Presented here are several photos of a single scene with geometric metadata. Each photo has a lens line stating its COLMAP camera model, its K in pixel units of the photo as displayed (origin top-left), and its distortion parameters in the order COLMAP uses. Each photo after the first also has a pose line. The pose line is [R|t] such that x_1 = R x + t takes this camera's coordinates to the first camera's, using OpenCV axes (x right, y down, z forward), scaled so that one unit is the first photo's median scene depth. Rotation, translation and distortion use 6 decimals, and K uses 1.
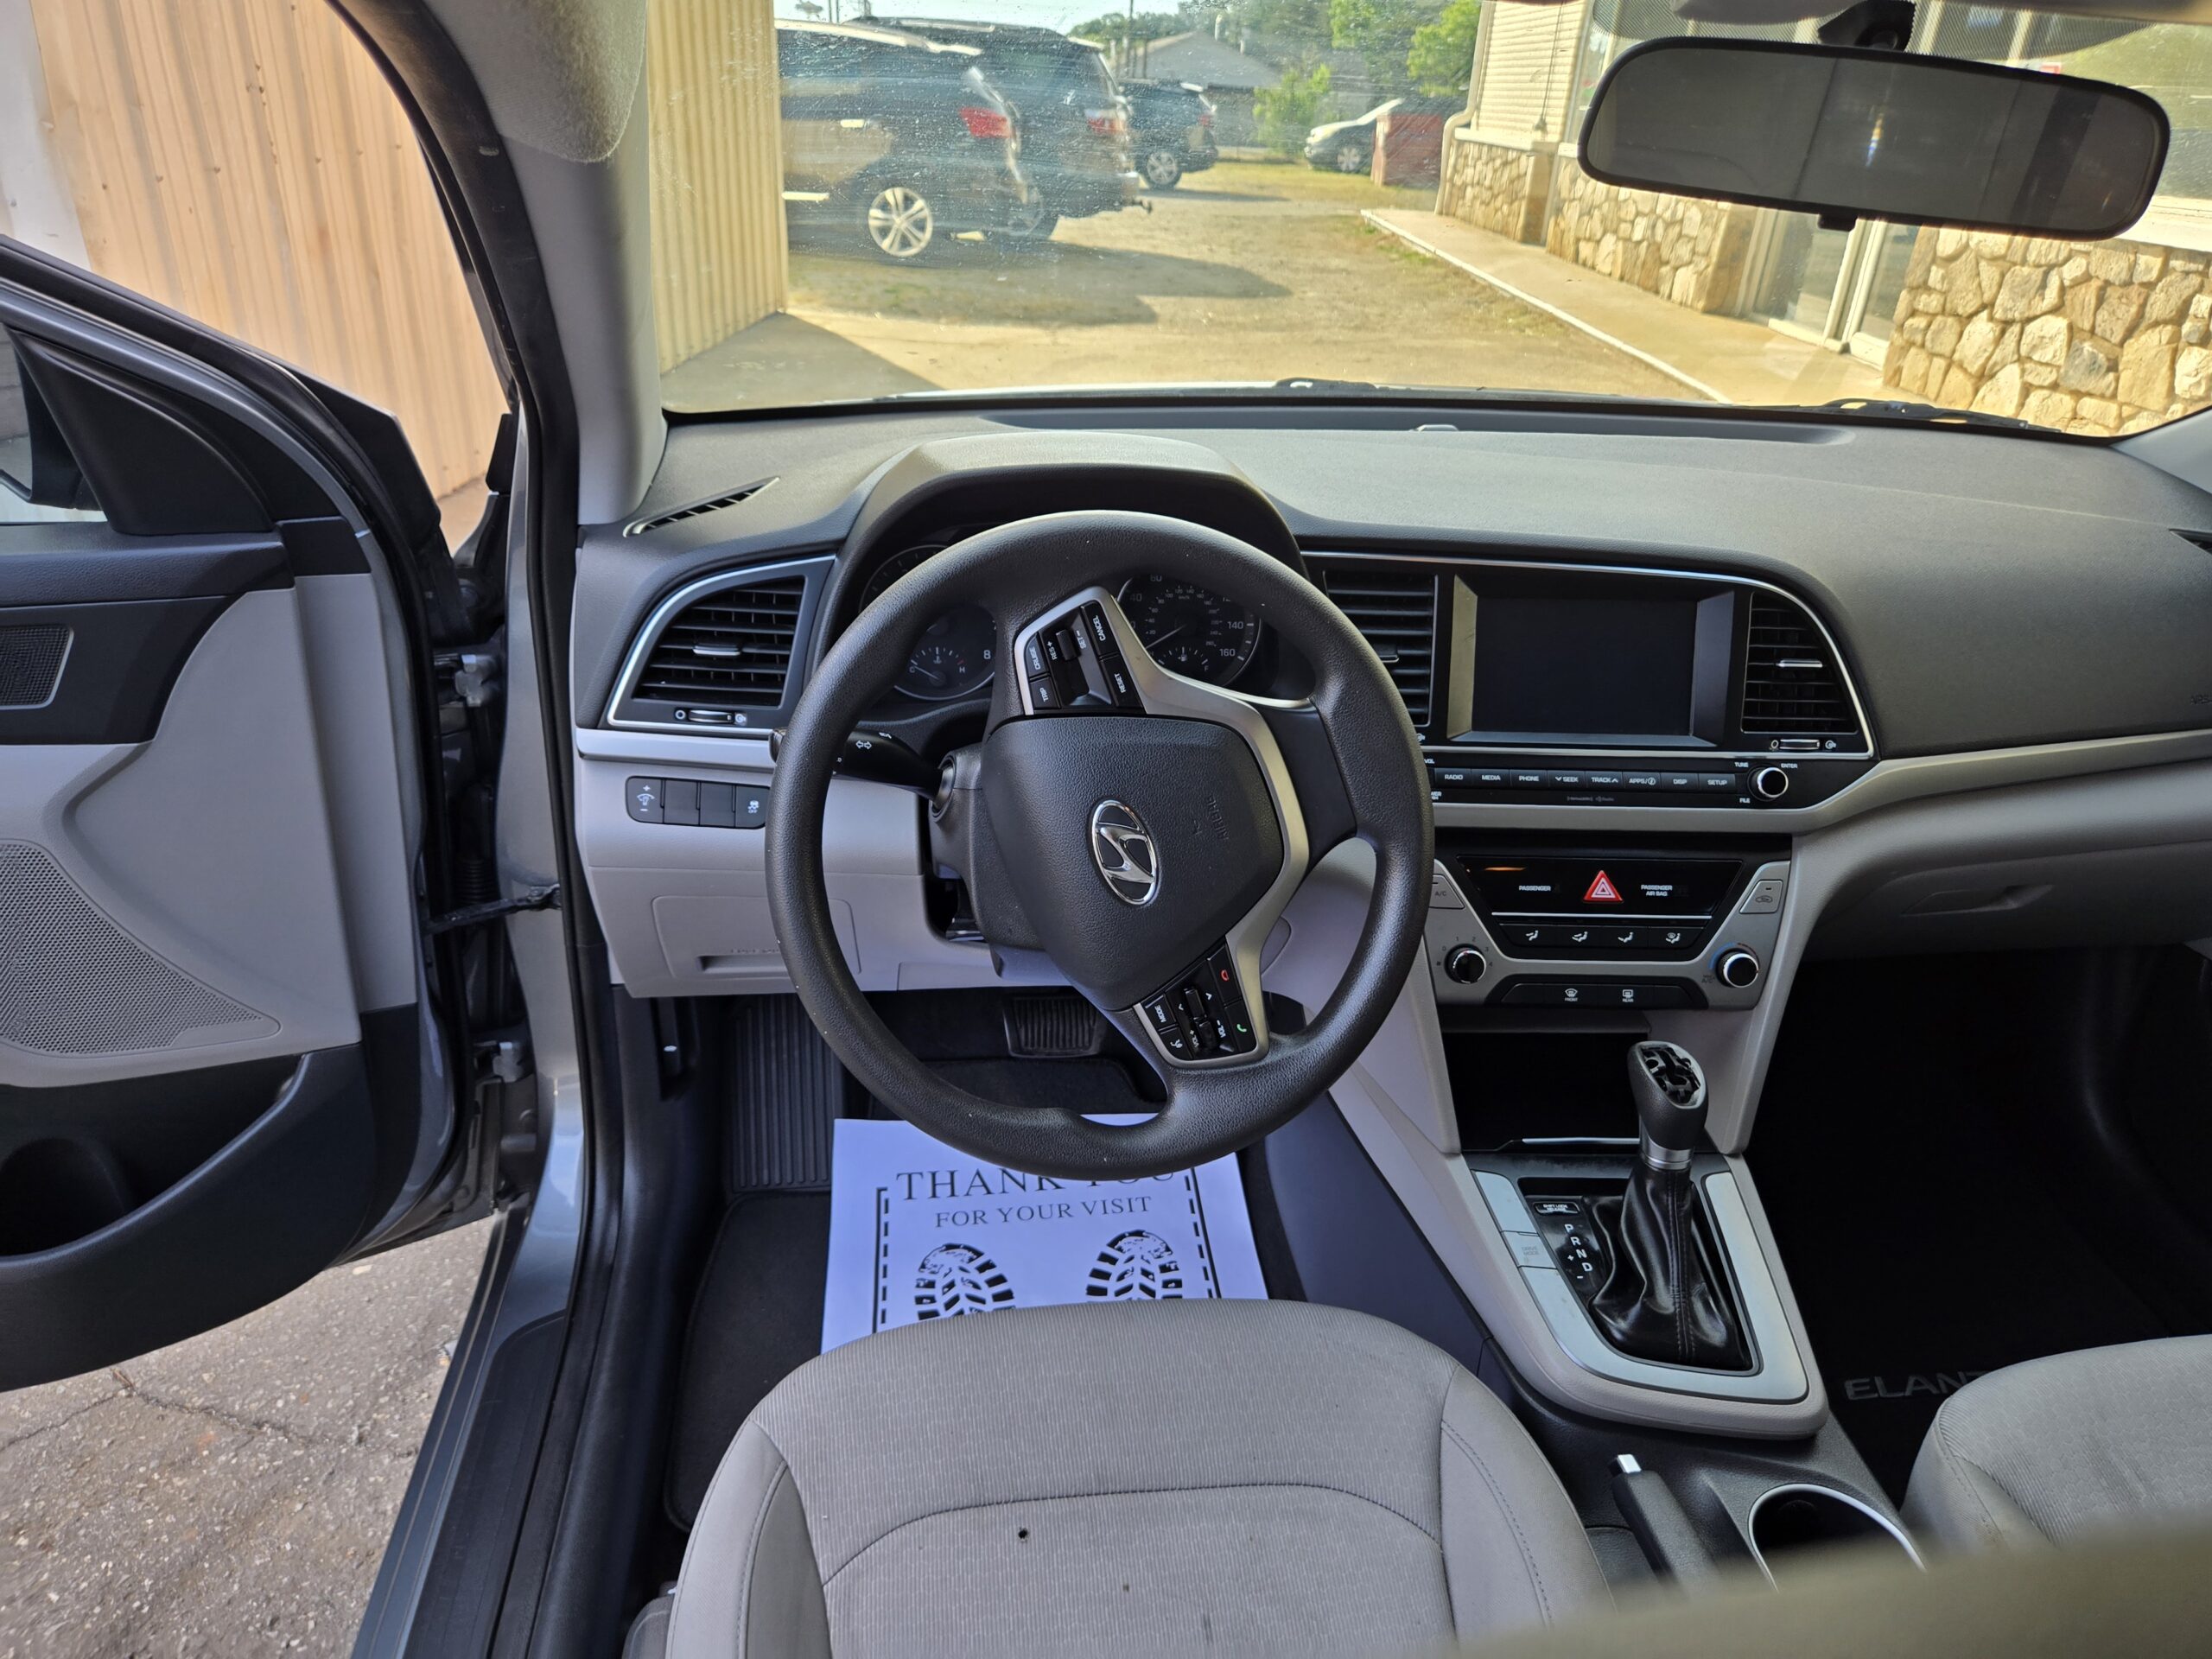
lens RADIAL K [[1481.1, 0, 1094.2], [0, 1481.1, 847.5], [0, 0, 1]] dist [0.073681, -0.091760]
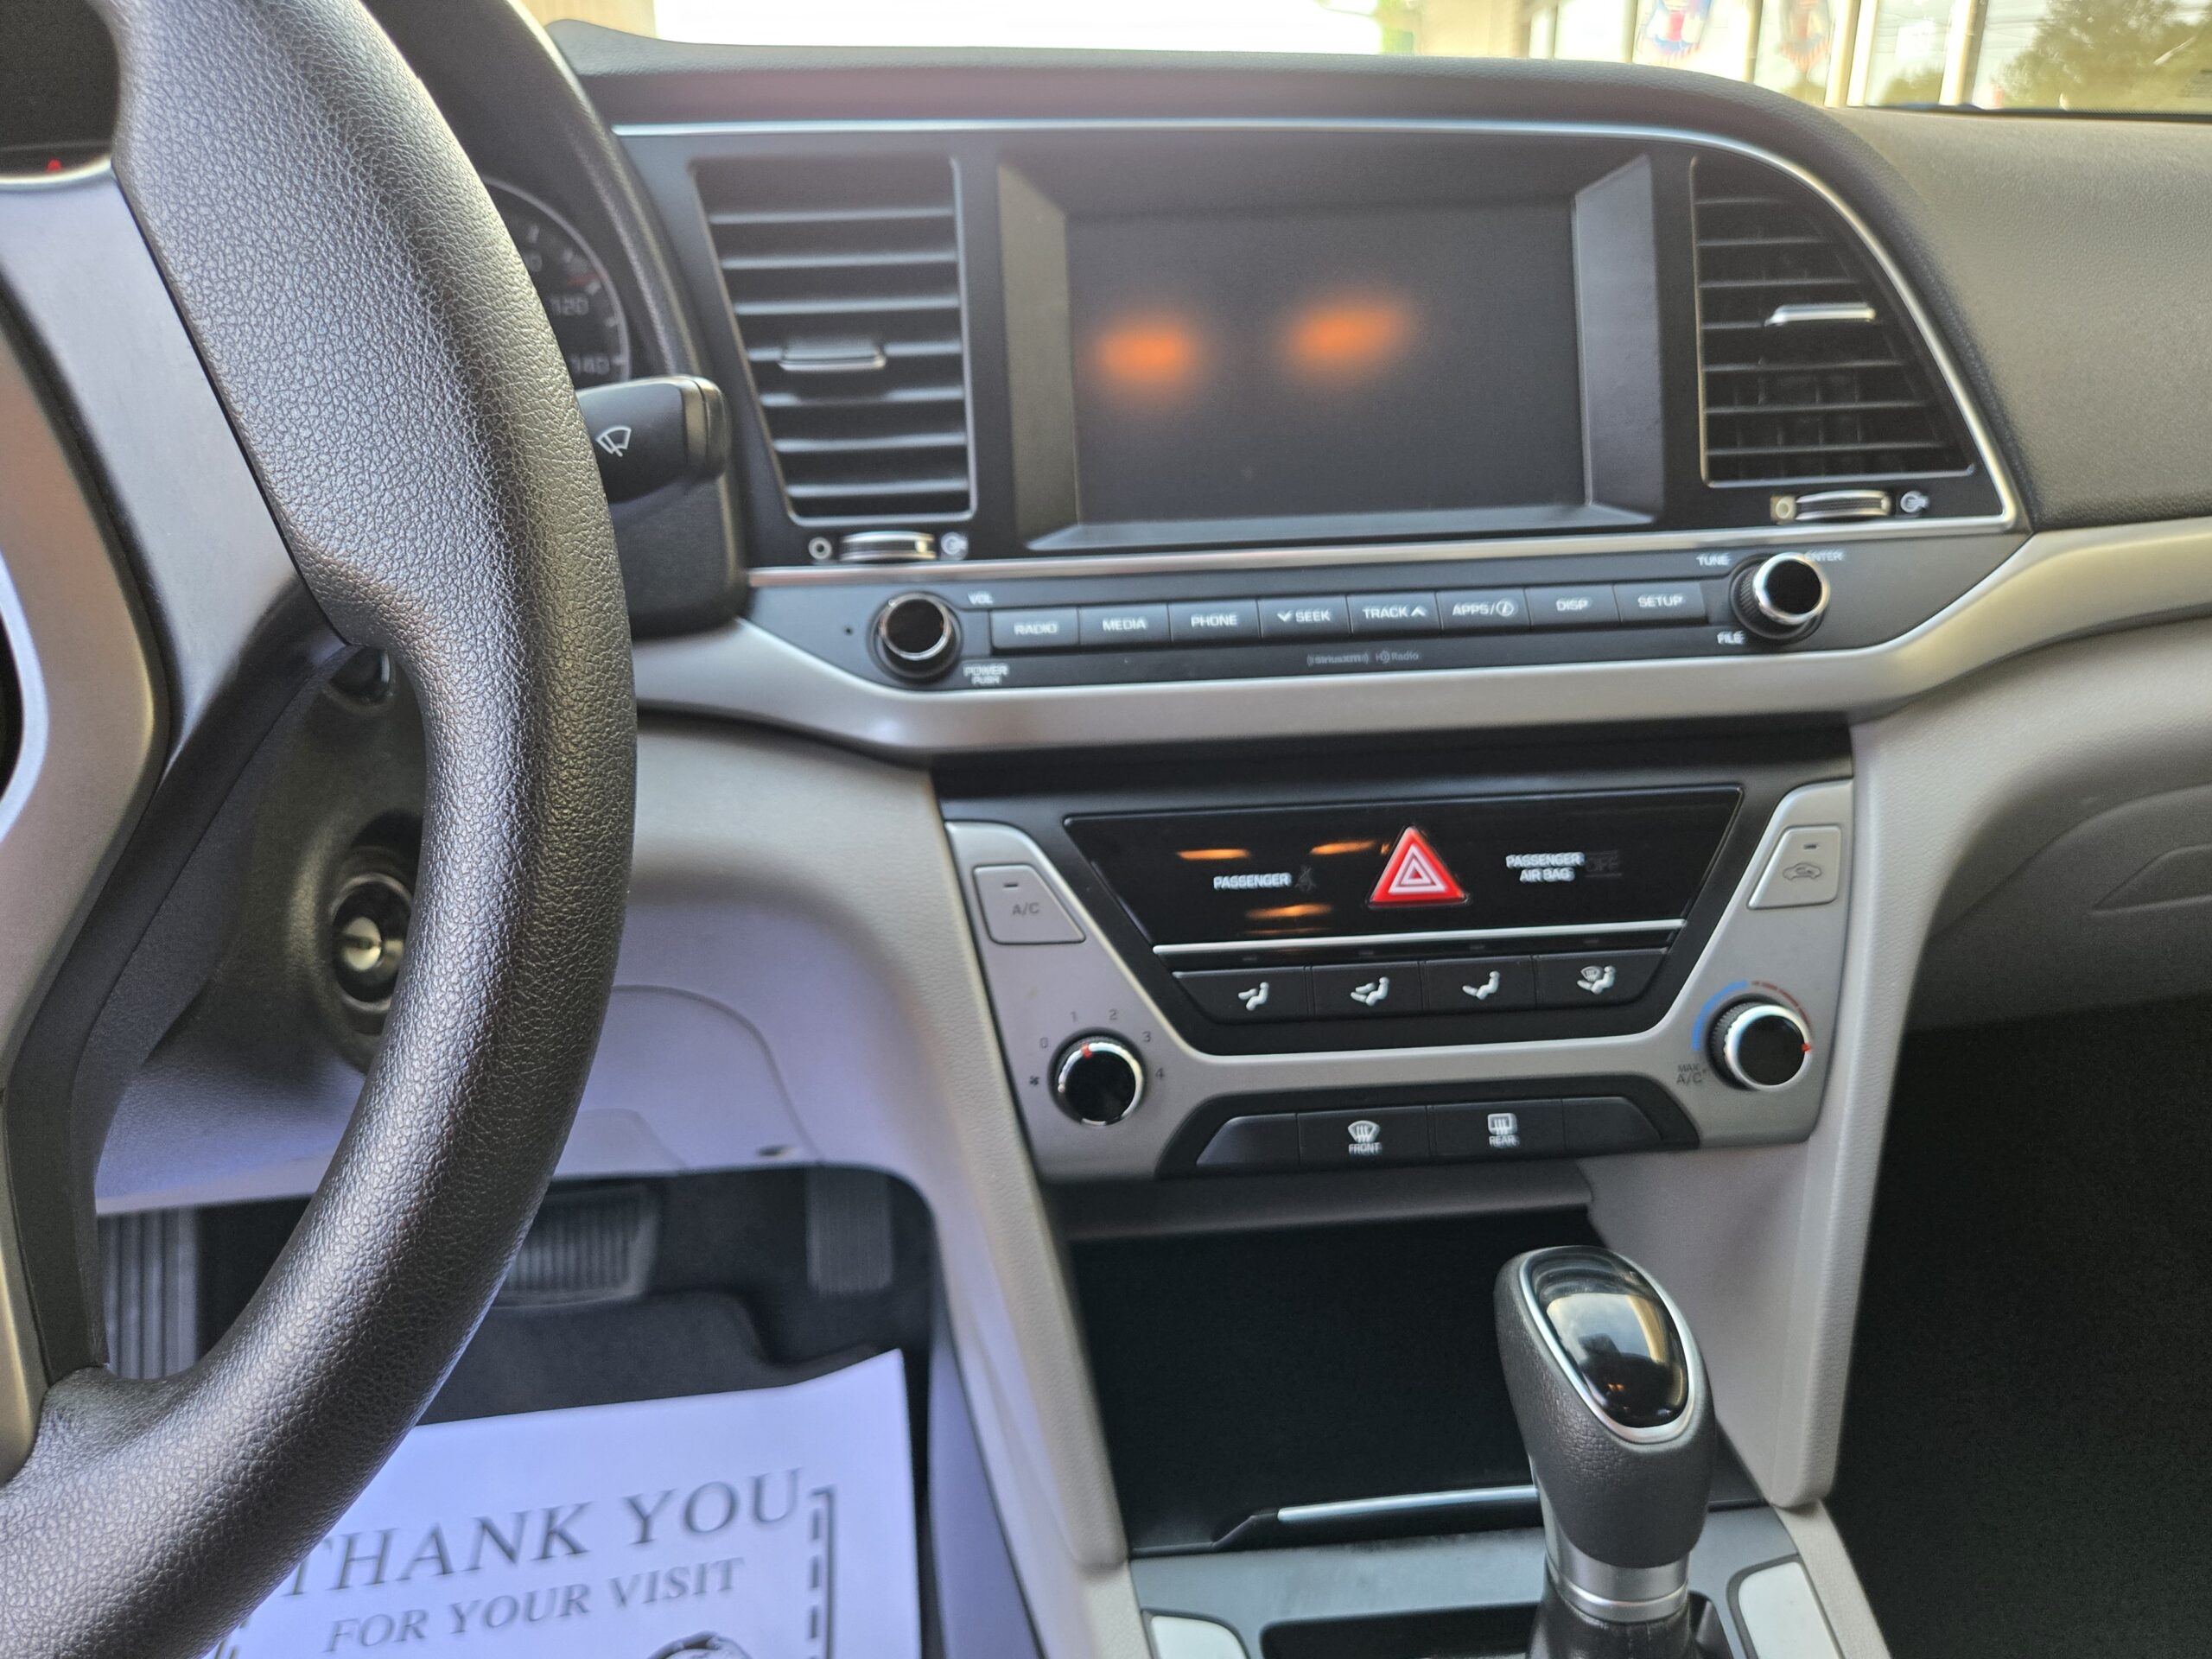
lens RADIAL K [[1505.4, 0, 1106.0], [0, 1505.4, 829.5], [0, 0, 1]] dist [0.036982, -0.049811]
pose [[0.997647, -0.068559, 0.000246, 0.254735], [0.068181, 0.991757, -0.108484, 0.055289], [0.007194, 0.108245, 0.994098, 0.579068]]
